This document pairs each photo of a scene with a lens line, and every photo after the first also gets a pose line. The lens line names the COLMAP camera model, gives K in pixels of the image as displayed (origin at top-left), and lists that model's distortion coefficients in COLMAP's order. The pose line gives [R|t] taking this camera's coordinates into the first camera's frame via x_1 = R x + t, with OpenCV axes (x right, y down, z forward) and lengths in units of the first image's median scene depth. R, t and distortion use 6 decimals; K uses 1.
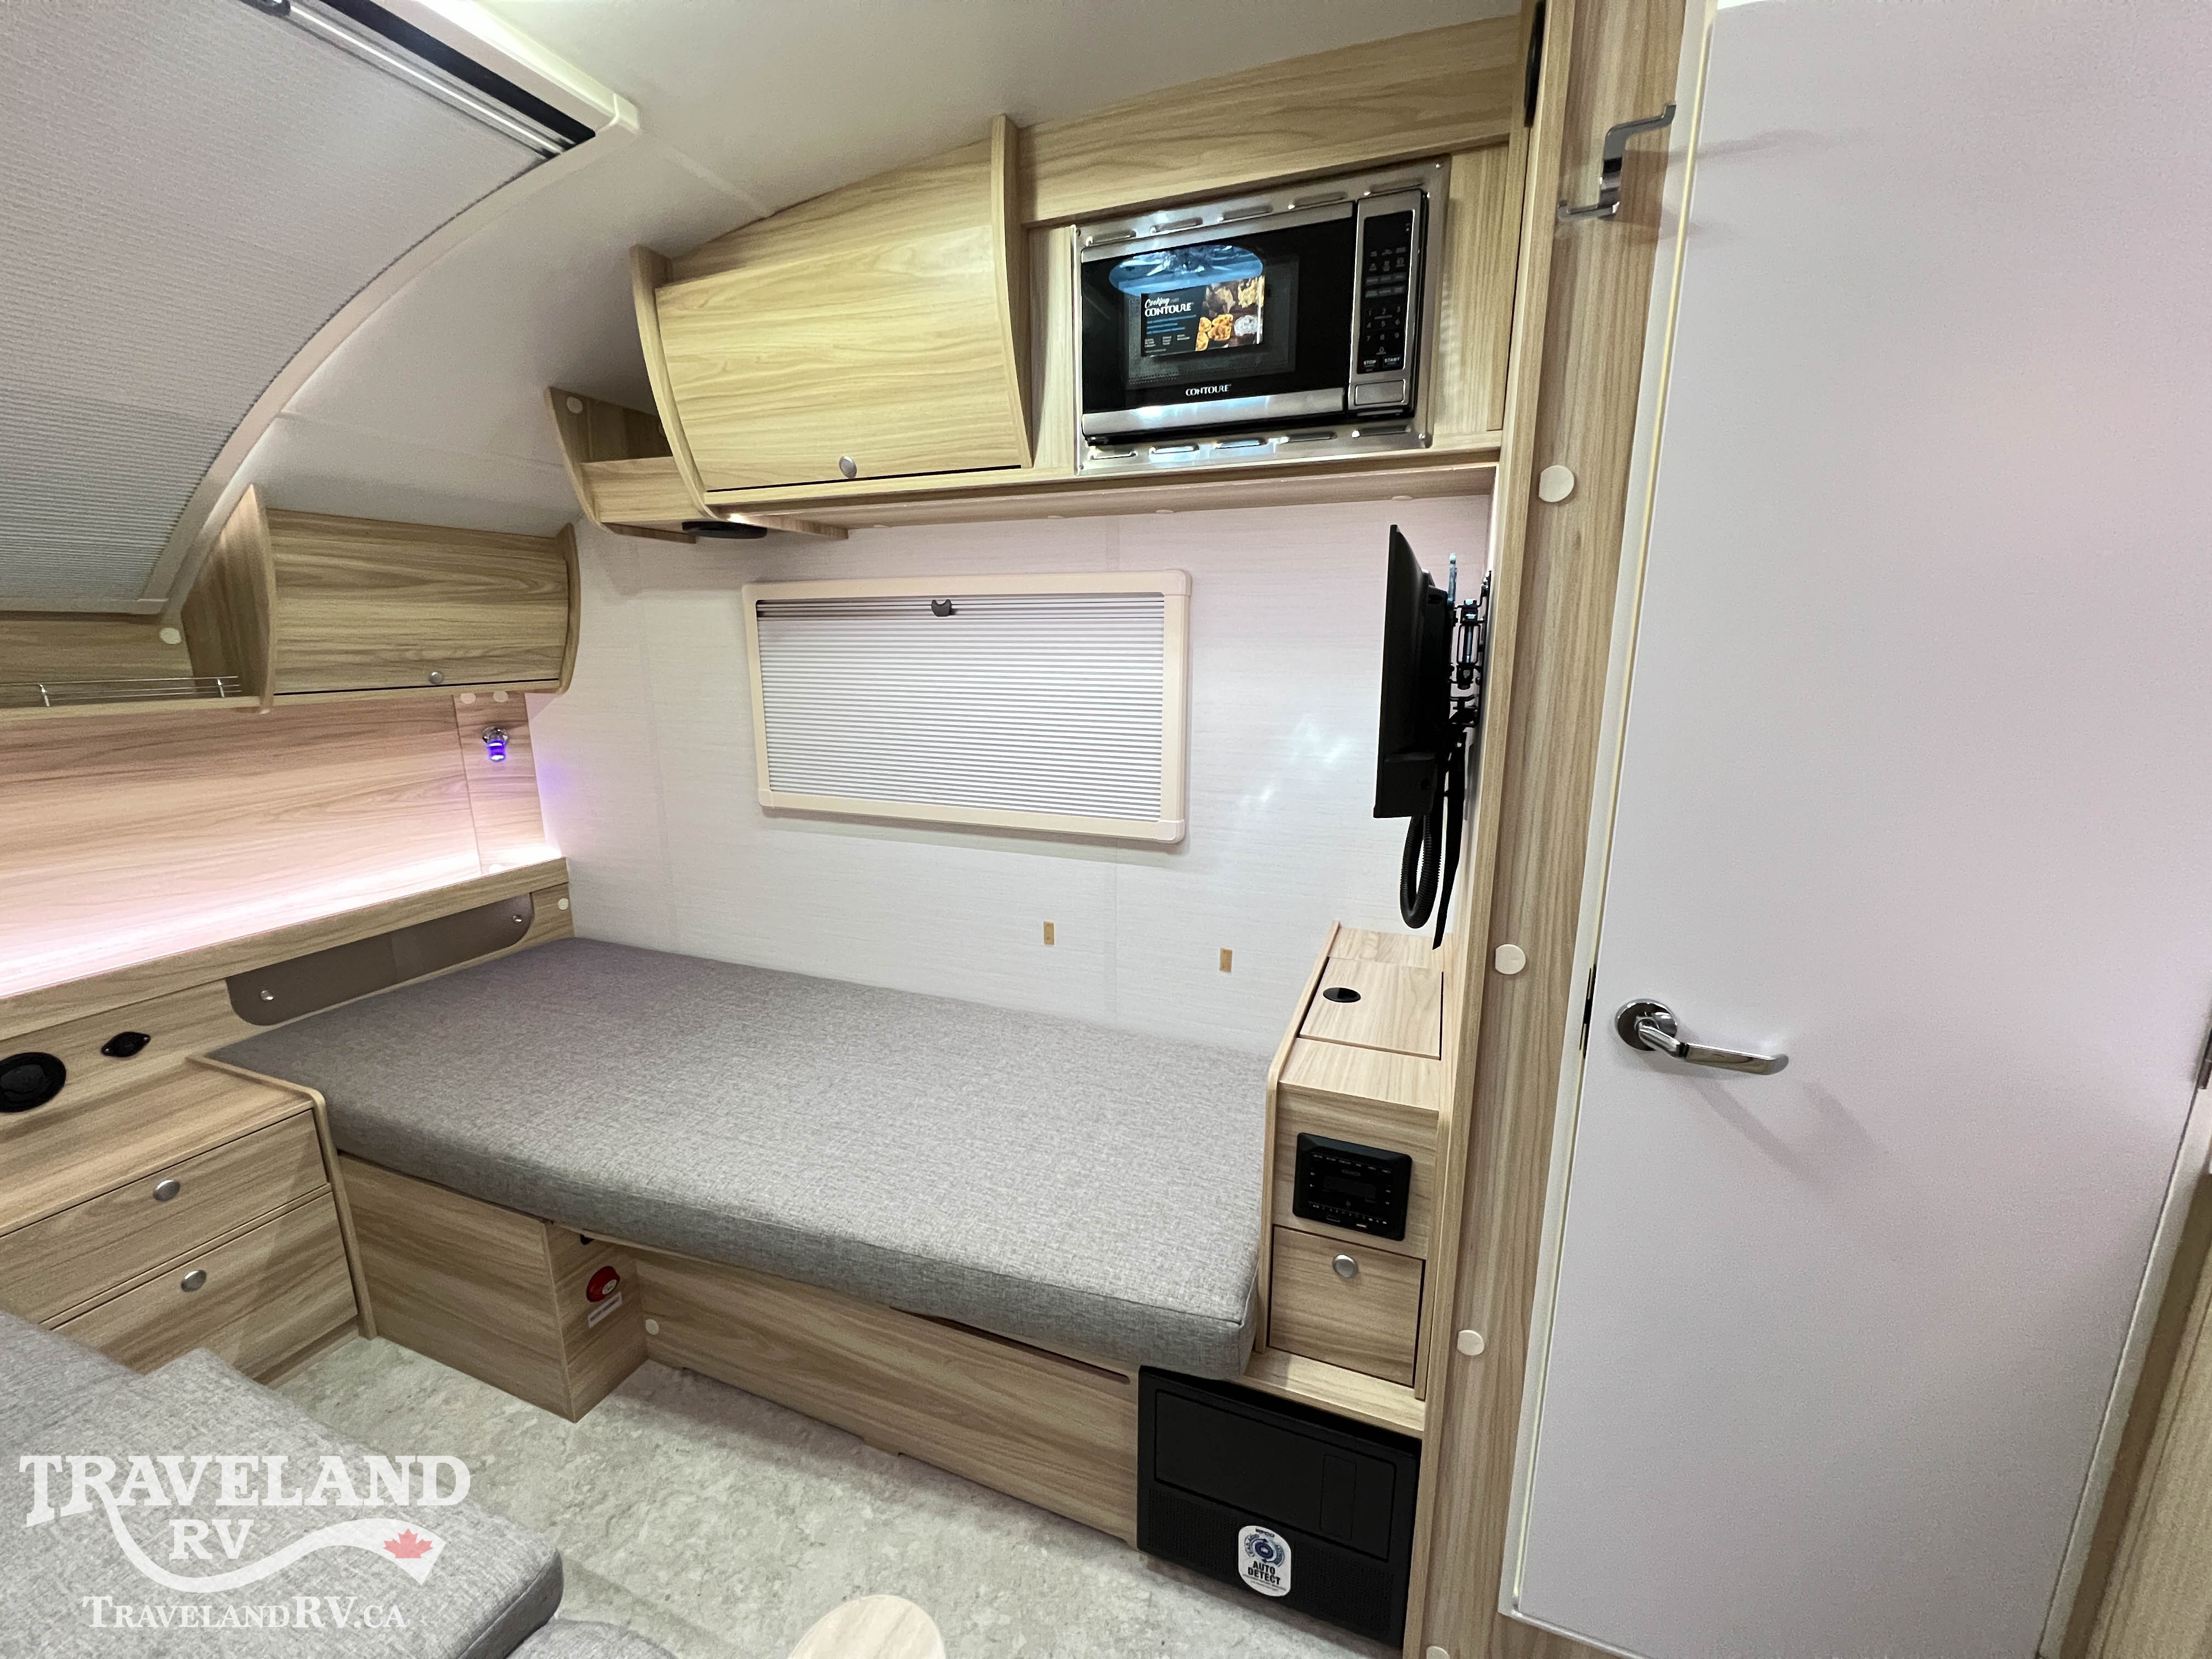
lens RADIAL K [[878.9, 0, 1102.2], [0, 878.9, 826.8], [0, 0, 1]] dist [-0.000533, 0.000170]
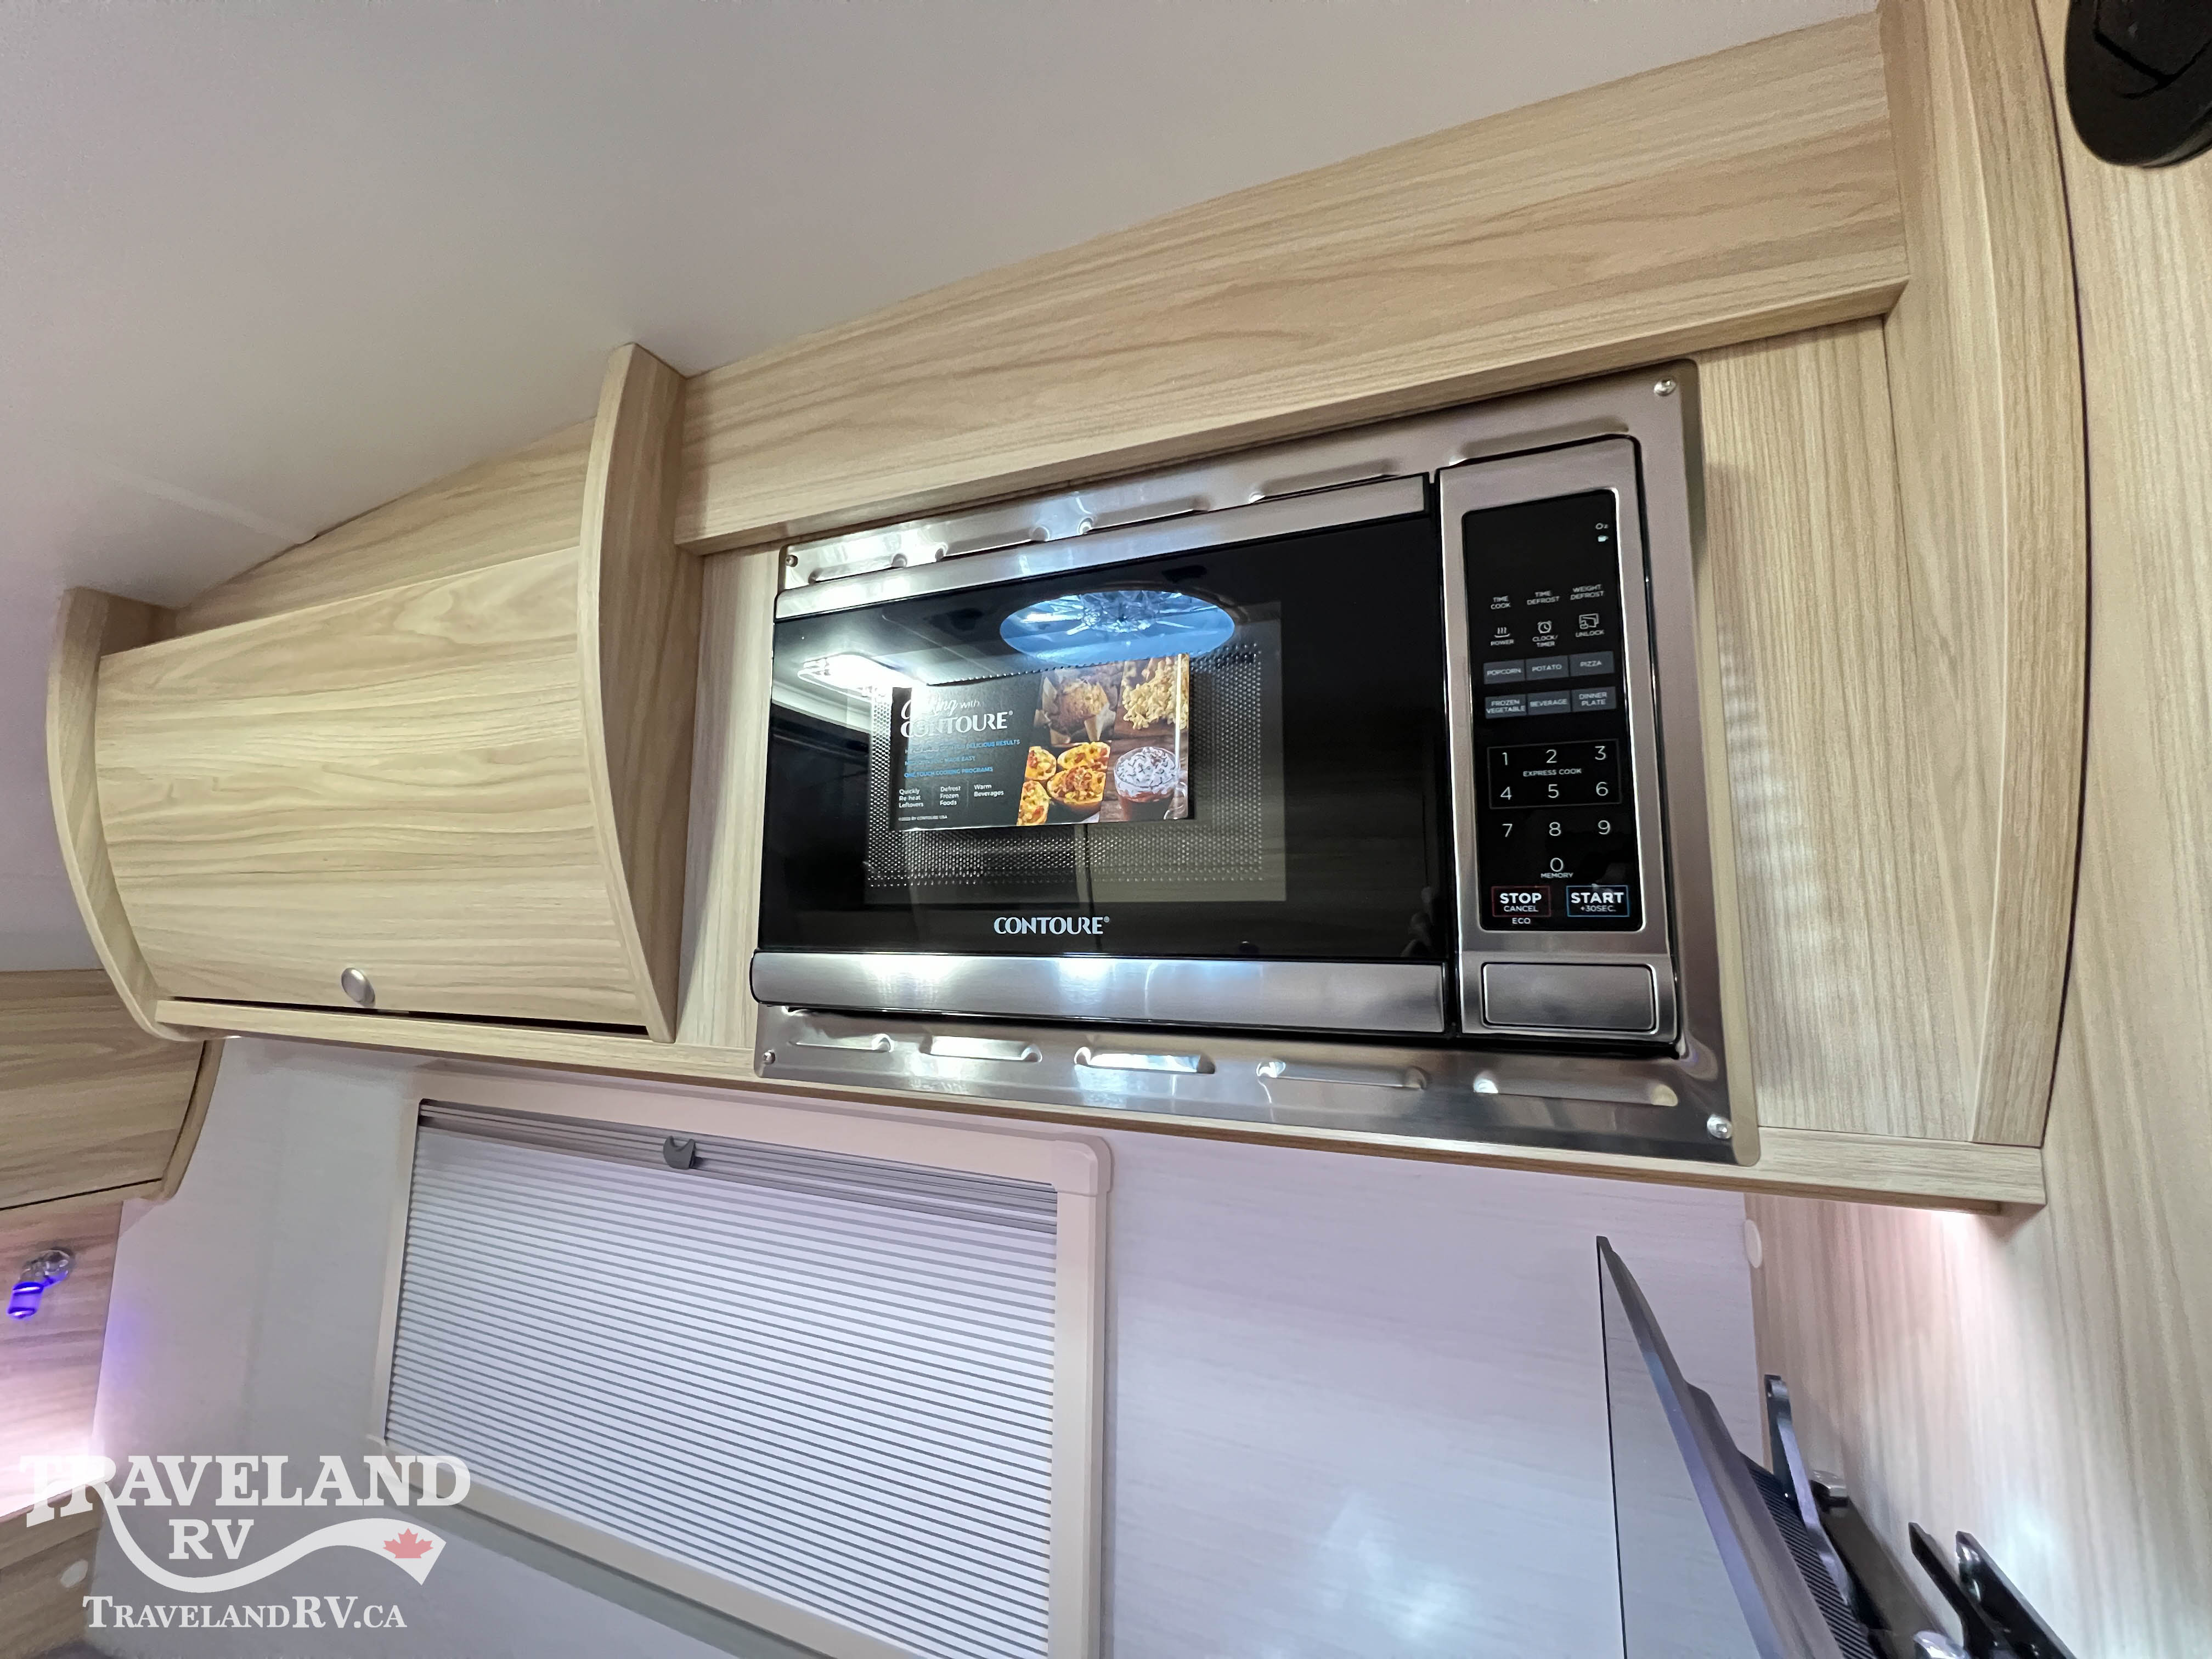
lens RADIAL K [[878.9, 0, 1102.2], [0, 878.9, 826.8], [0, 0, 1]] dist [-0.000533, 0.000170]
pose [[0.999582, 0.010153, -0.027075, 0.141012], [-0.018465, 0.944683, -0.327465, -0.387800], [0.022253, 0.327828, 0.944475, 0.599061]]
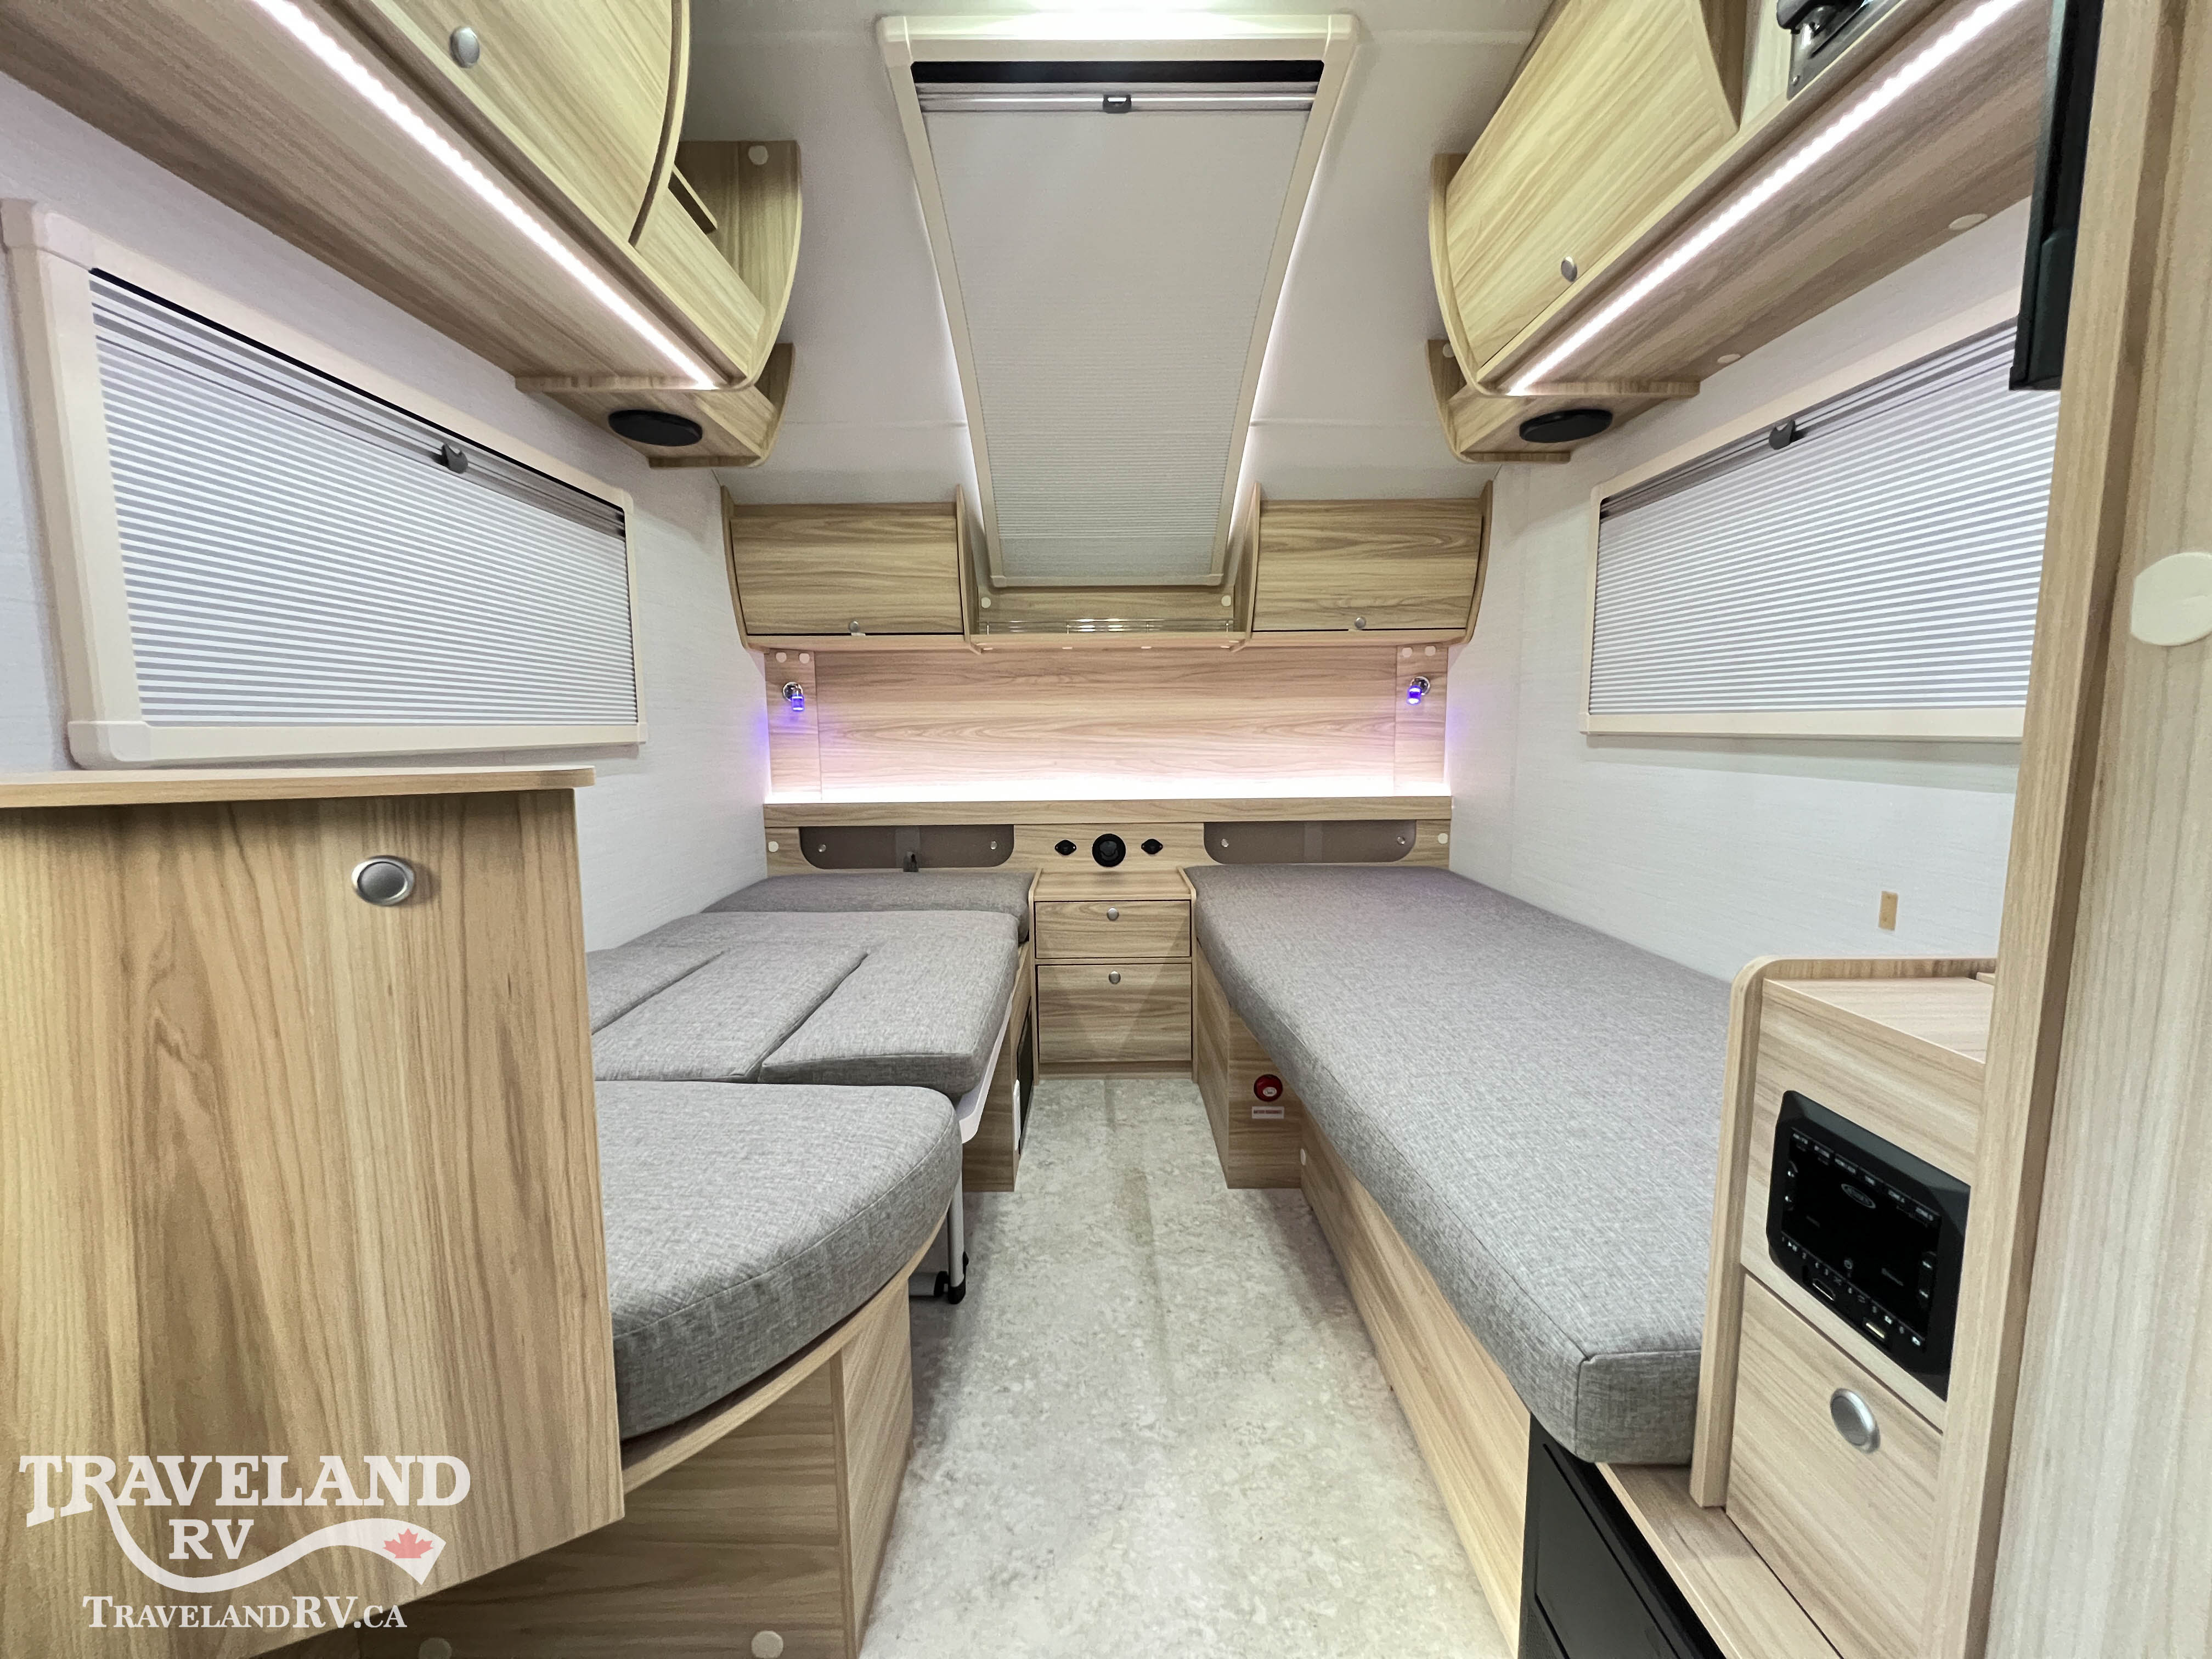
lens RADIAL K [[878.9, 0, 1102.2], [0, 878.9, 826.8], [0, 0, 1]] dist [-0.000533, 0.000170]
pose [[0.373536, 0.105464, -0.921601, 0.459969], [-0.188866, 0.981352, 0.035752, 0.222774], [0.908185, 0.160704, 0.386489, 0.364168]]
